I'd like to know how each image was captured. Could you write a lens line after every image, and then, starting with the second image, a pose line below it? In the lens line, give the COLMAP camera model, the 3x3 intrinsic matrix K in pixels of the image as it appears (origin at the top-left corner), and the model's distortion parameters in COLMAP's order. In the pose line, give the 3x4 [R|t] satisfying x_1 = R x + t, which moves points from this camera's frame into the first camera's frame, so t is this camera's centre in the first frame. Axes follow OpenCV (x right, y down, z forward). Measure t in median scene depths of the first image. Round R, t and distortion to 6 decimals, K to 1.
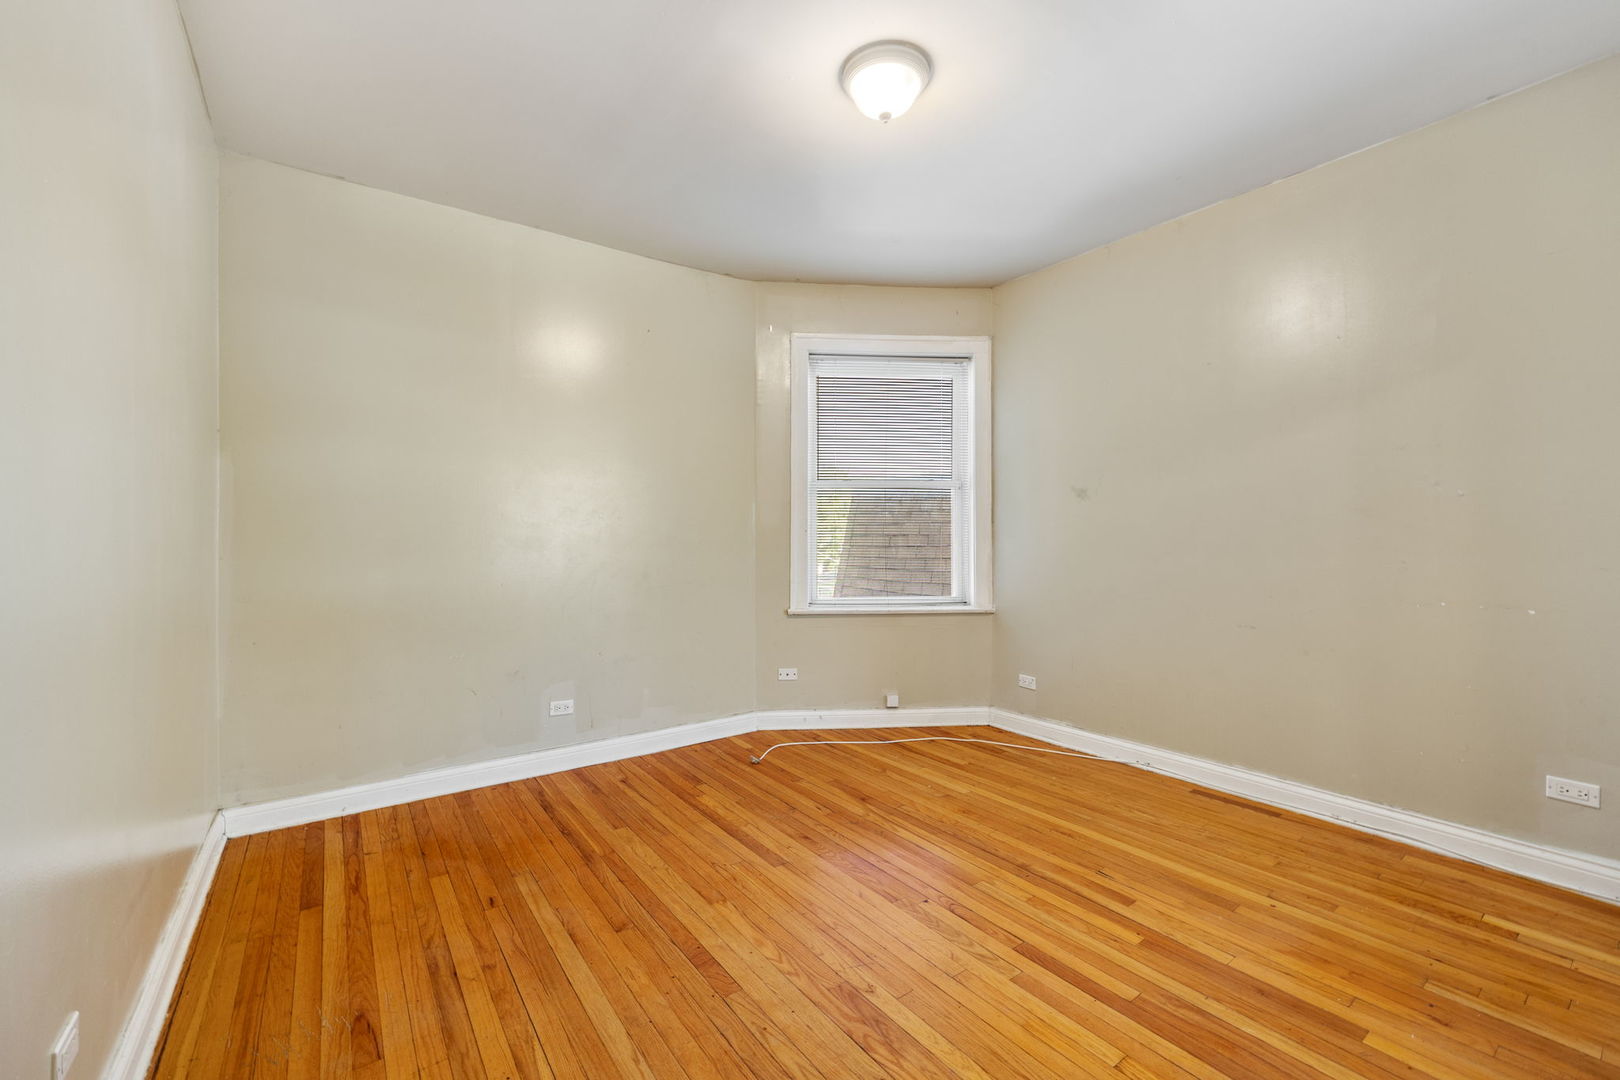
lens RADIAL K [[646.6, 0, 812.5], [0, 646.6, 533.8], [0, 0, 1]] dist [-0.001749, 0.000029]
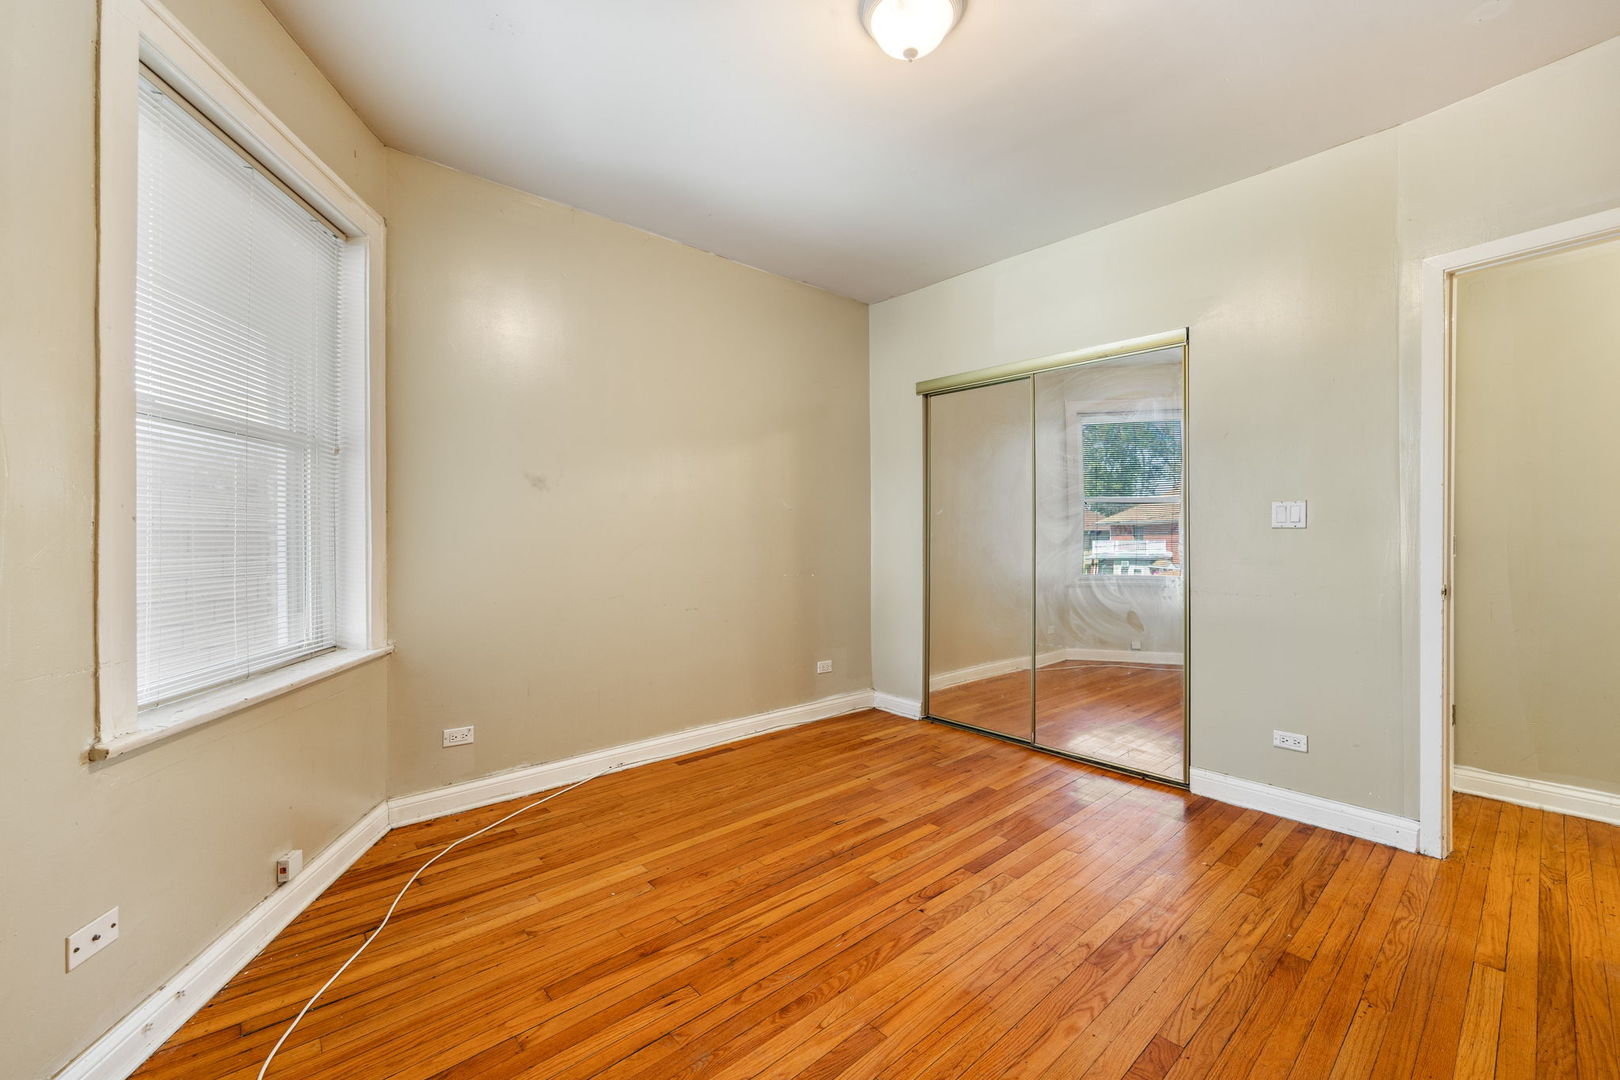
lens RADIAL K [[646.6, 0, 812.5], [0, 646.6, 533.8], [0, 0, 1]] dist [-0.001749, 0.000029]
pose [[-0.077235, 0.002716, 0.997009, -0.707535], [-0.003557, 0.999989, -0.003000, 0.008052], [-0.997007, -0.003778, -0.077225, 1.129951]]
